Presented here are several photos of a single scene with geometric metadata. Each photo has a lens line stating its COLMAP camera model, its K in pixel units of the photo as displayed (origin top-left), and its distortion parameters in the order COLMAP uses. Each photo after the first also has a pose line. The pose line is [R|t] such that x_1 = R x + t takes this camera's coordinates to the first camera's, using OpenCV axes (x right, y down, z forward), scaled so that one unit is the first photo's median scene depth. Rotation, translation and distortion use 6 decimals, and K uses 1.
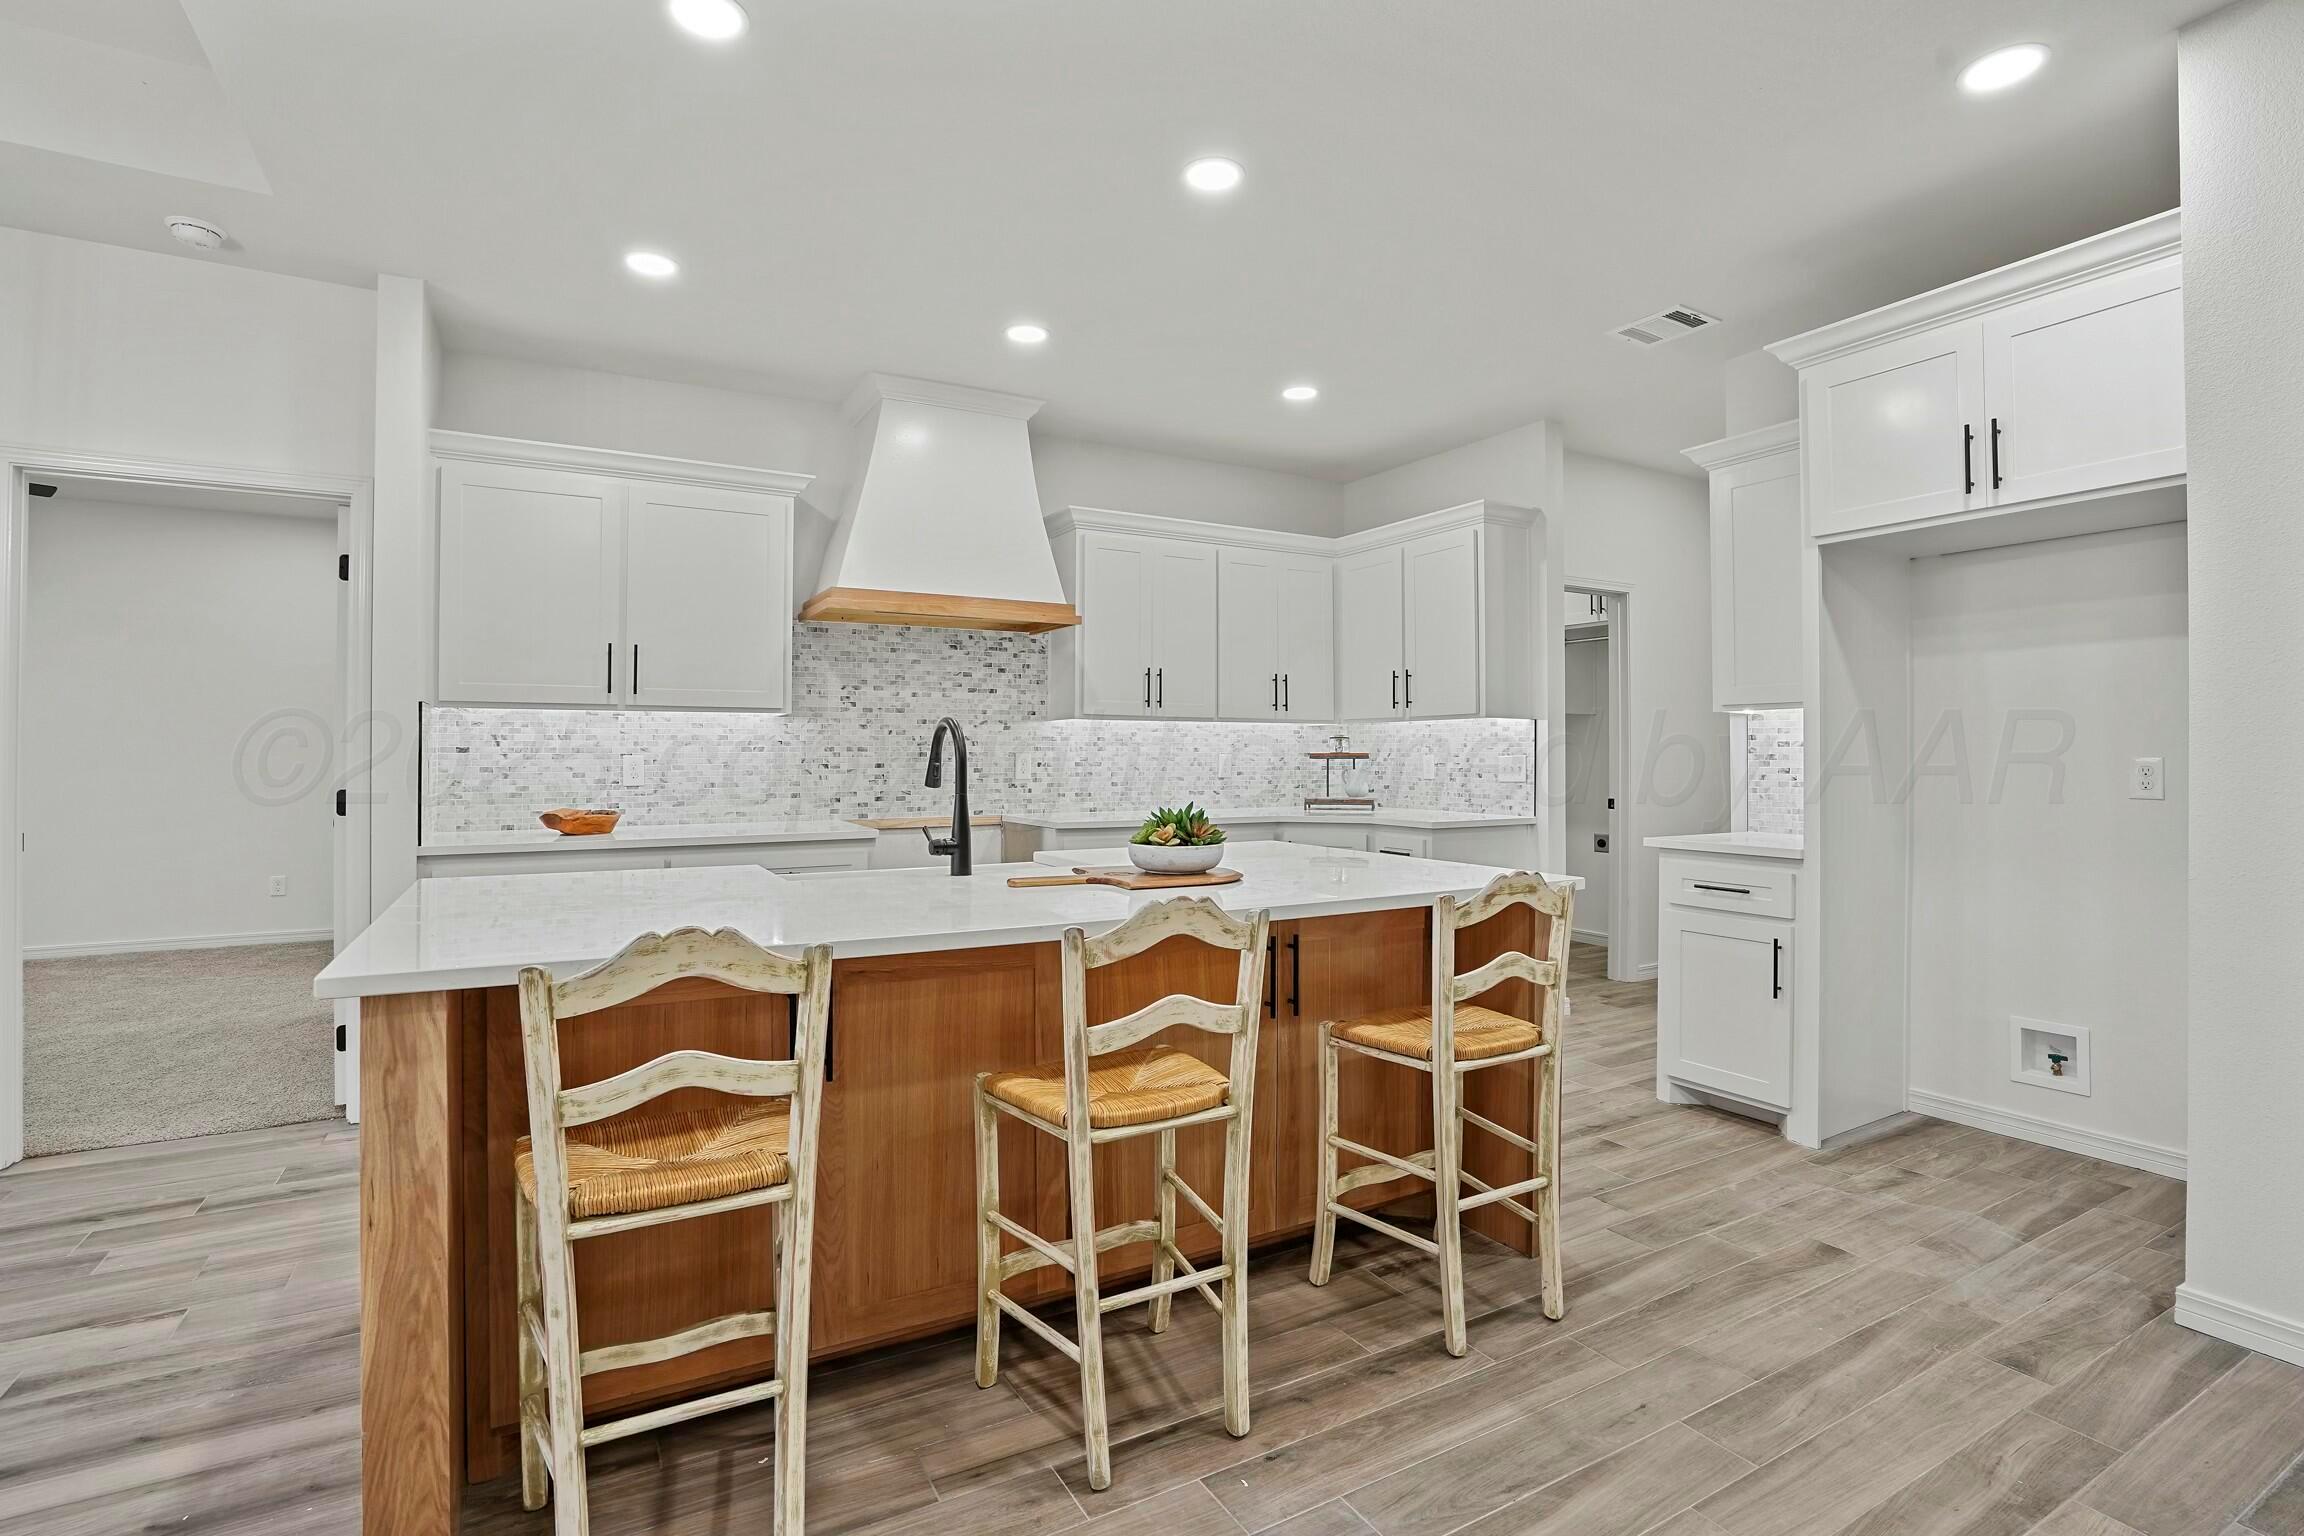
lens RADIAL K [[1071.4, 0, 1142.1], [0, 1071.4, 745.4], [0, 0, 1]] dist [-0.026992, 0.002073]
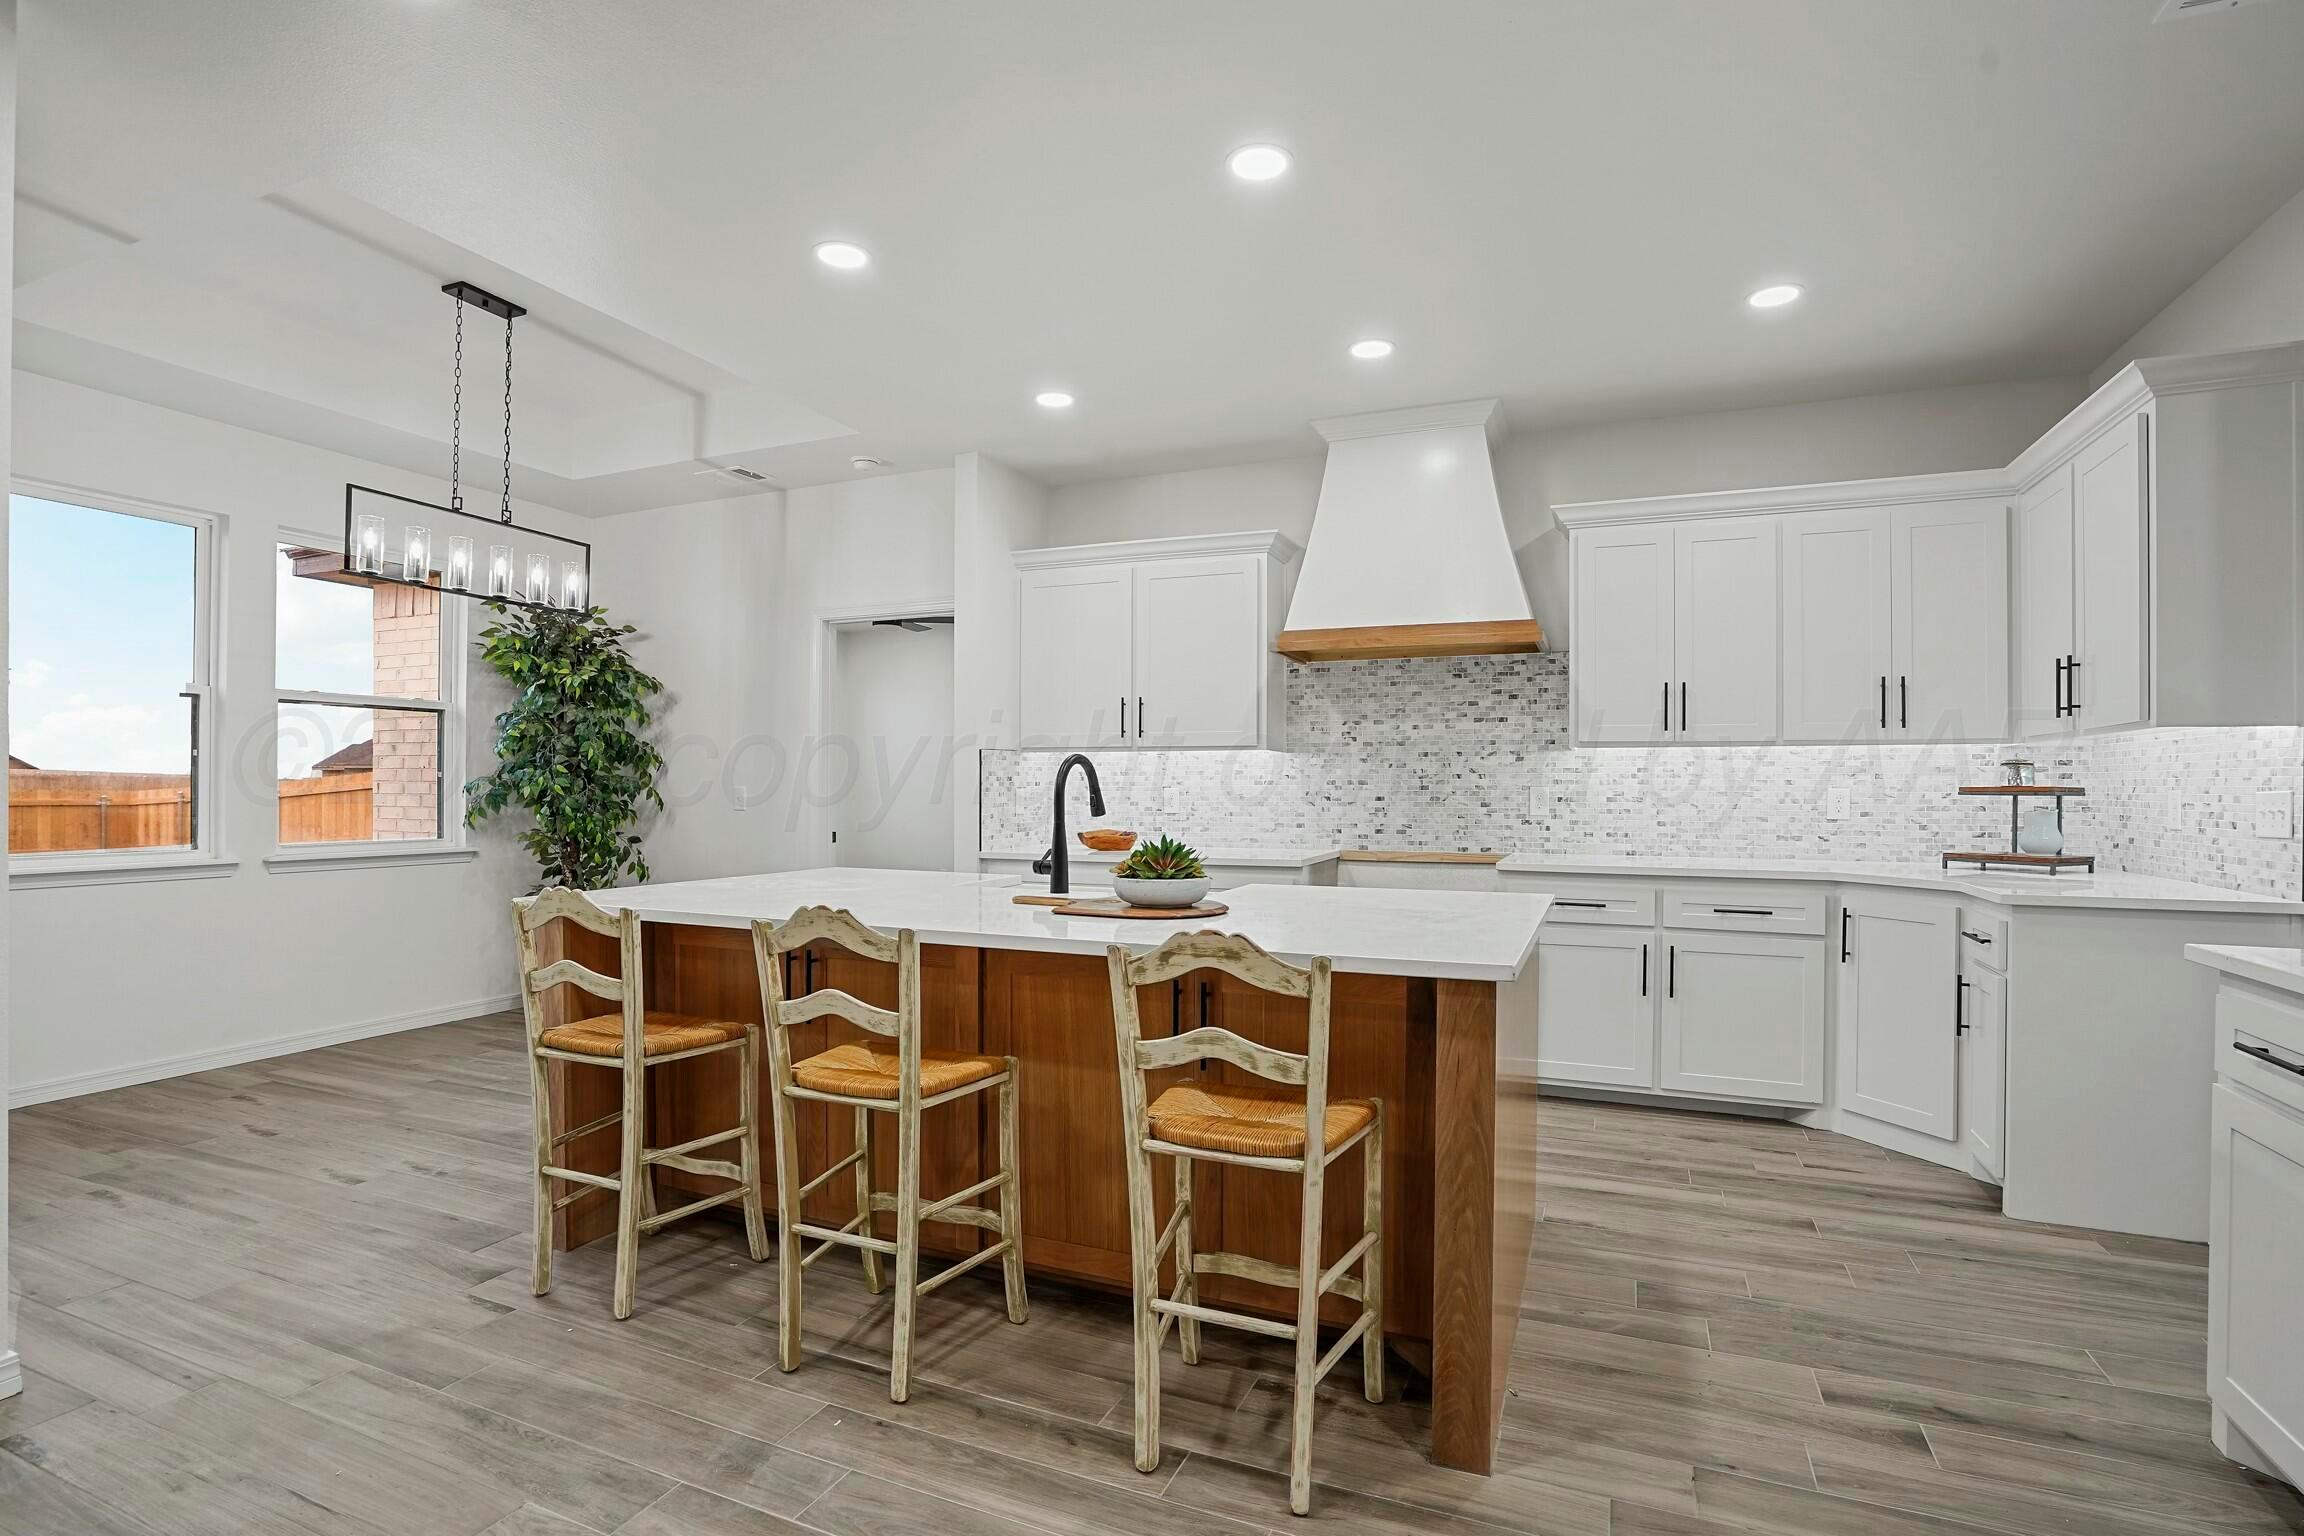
lens RADIAL K [[1071.4, 0, 1145.7], [0, 1071.4, 783.2], [0, 0, 1]] dist [-0.026992, 0.002073]
pose [[0.614145, -0.000931, -0.789193, 0.432550], [0.004601, 0.999987, 0.002401, 0.000979], [0.789180, -0.005105, 0.614141, 0.201186]]
